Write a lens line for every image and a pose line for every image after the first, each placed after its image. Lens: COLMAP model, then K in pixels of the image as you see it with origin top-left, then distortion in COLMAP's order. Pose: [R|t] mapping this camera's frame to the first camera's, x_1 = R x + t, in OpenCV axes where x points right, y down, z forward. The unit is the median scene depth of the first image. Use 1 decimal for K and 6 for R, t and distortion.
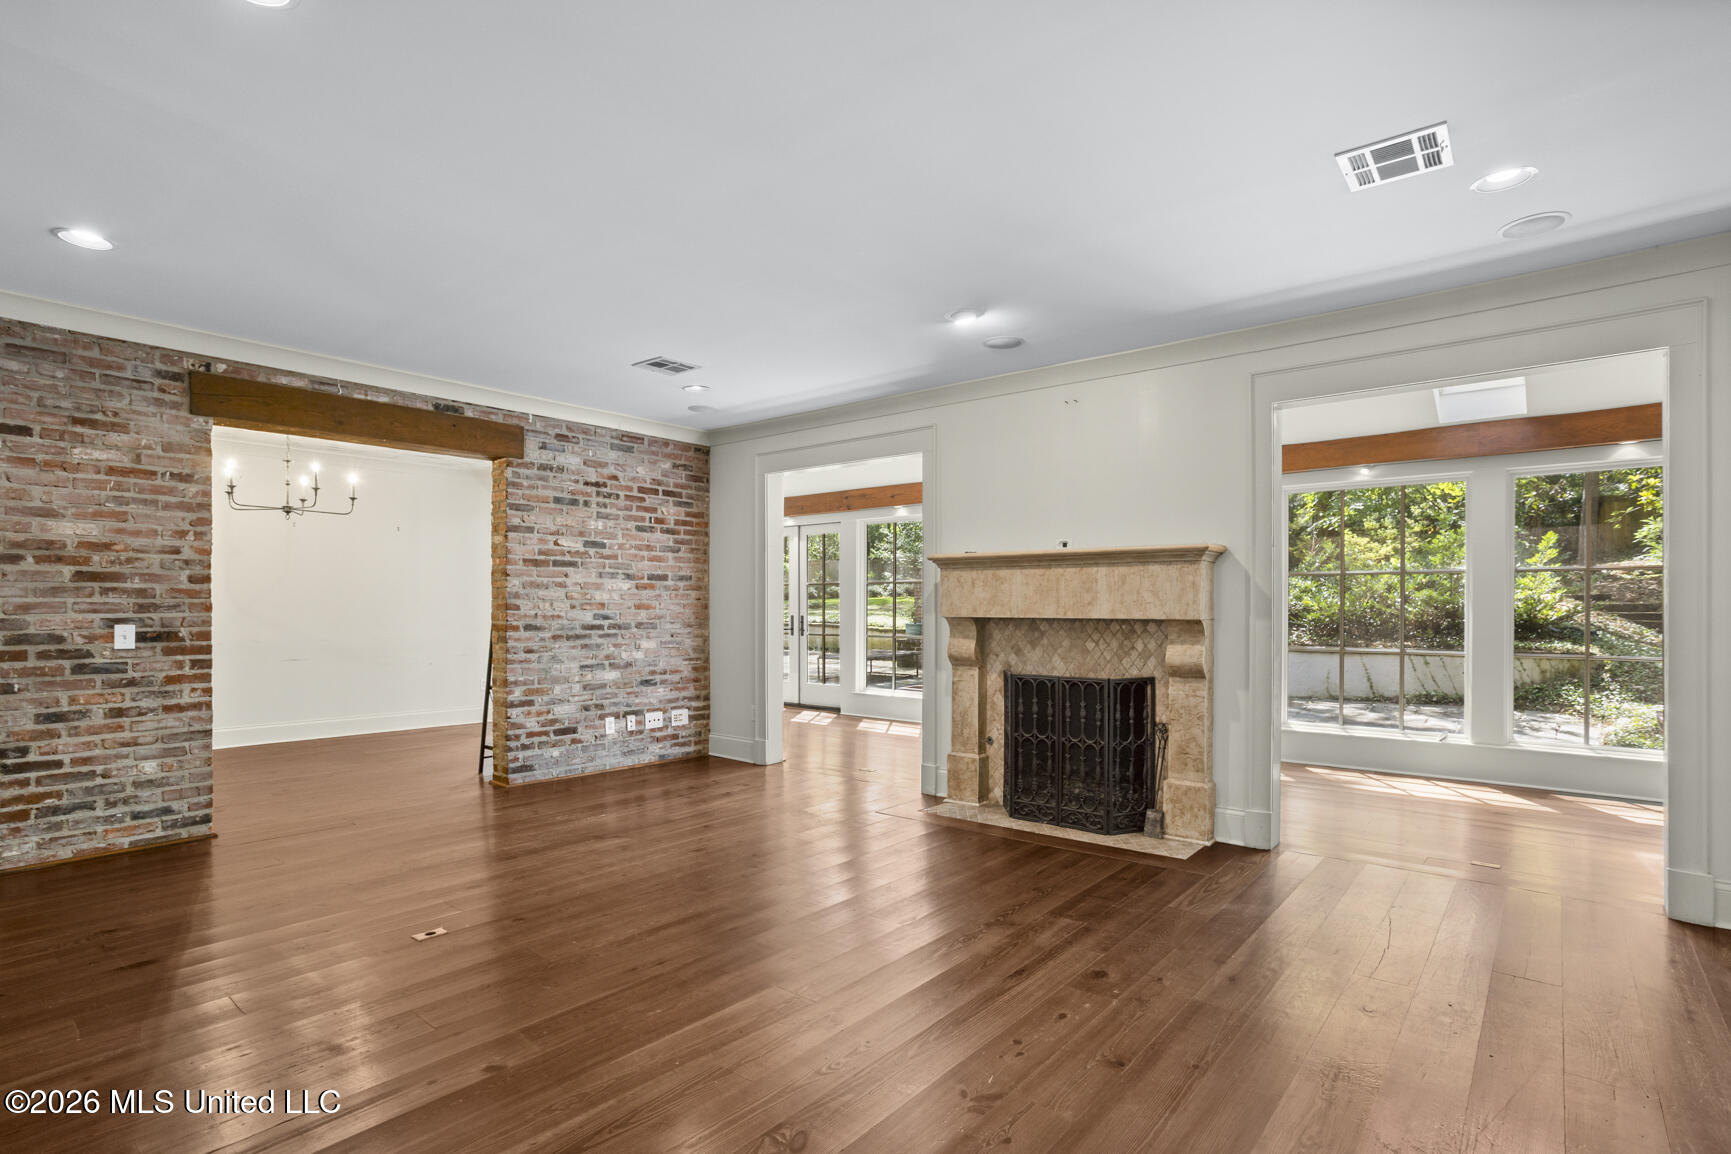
lens RADIAL K [[852.9, 0, 854.9], [0, 852.9, 582.4], [0, 0, 1]] dist [-0.063933, 0.041142]
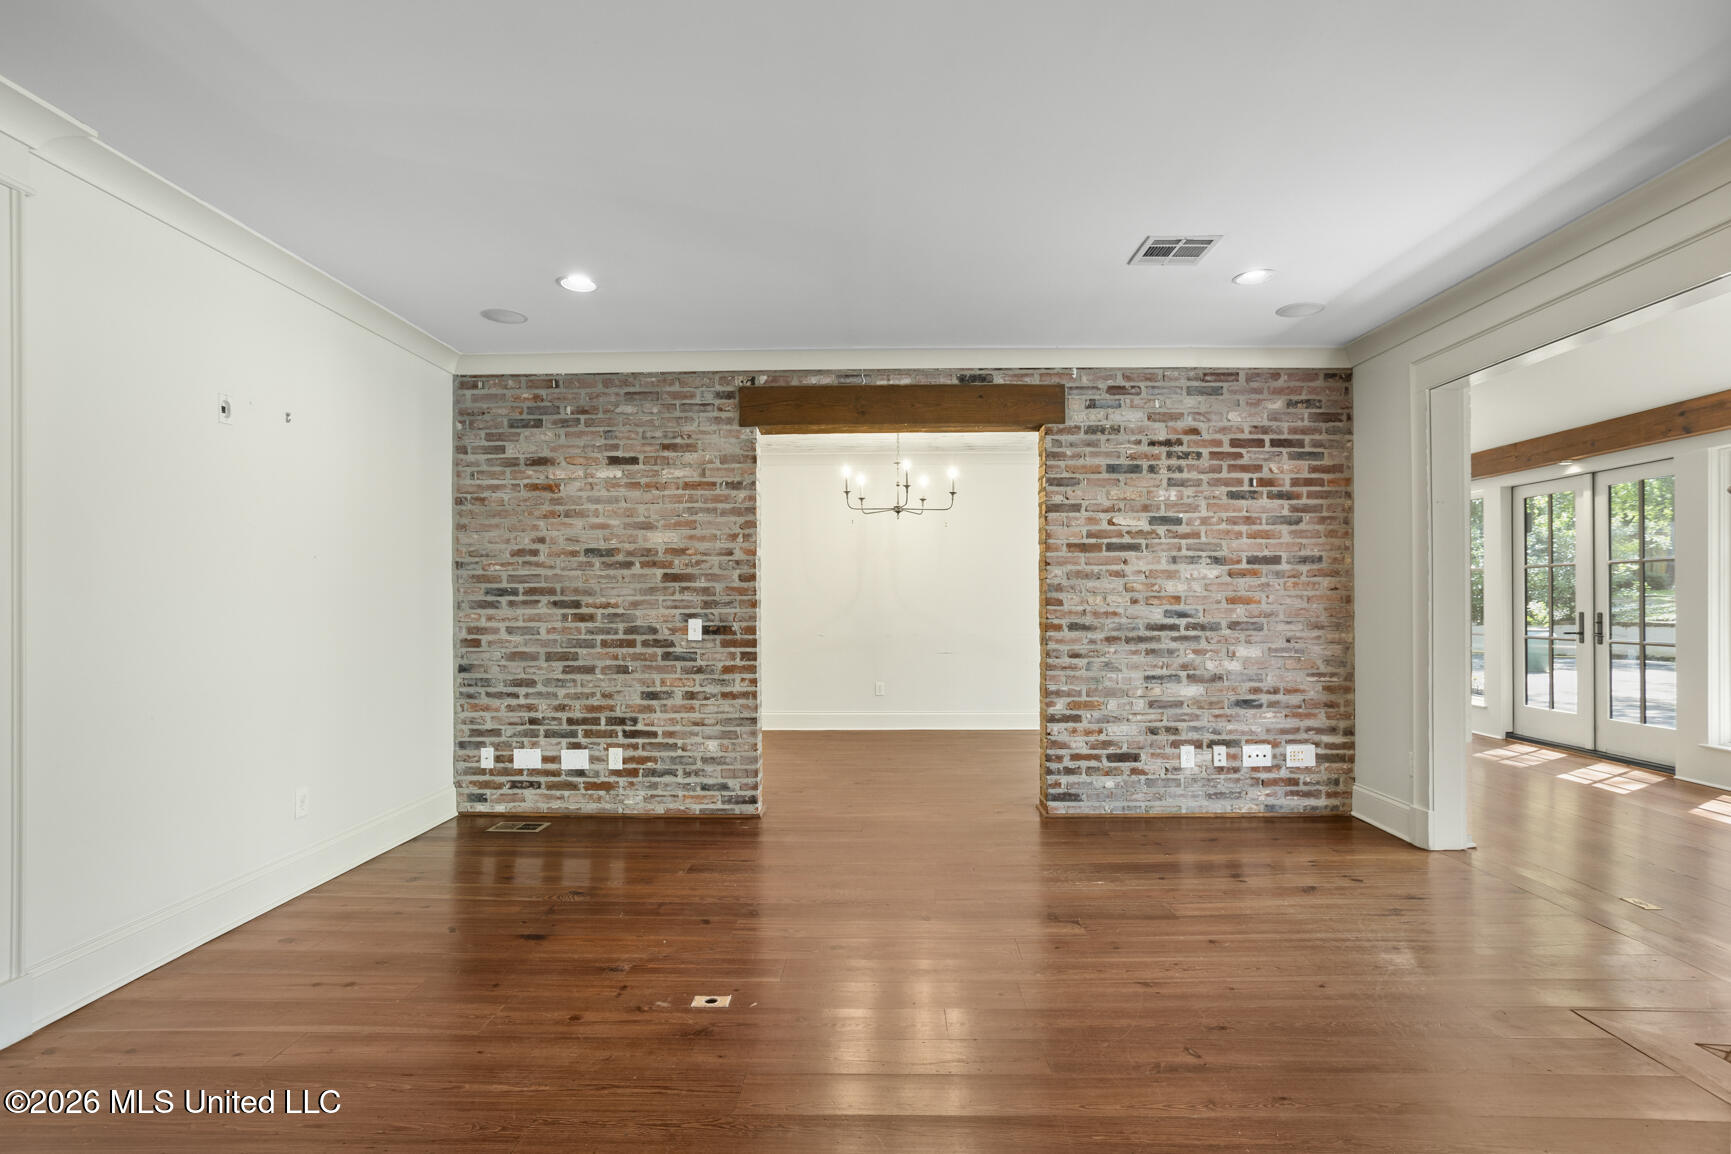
lens RADIAL K [[852.9, 0, 854.9], [0, 852.9, 582.4], [0, 0, 1]] dist [-0.063933, 0.041142]
pose [[0.631138, -0.014706, -0.775531, 0.122850], [0.026602, 0.999642, 0.002693, 0.002311], [0.775214, -0.022330, 0.631304, 0.315479]]
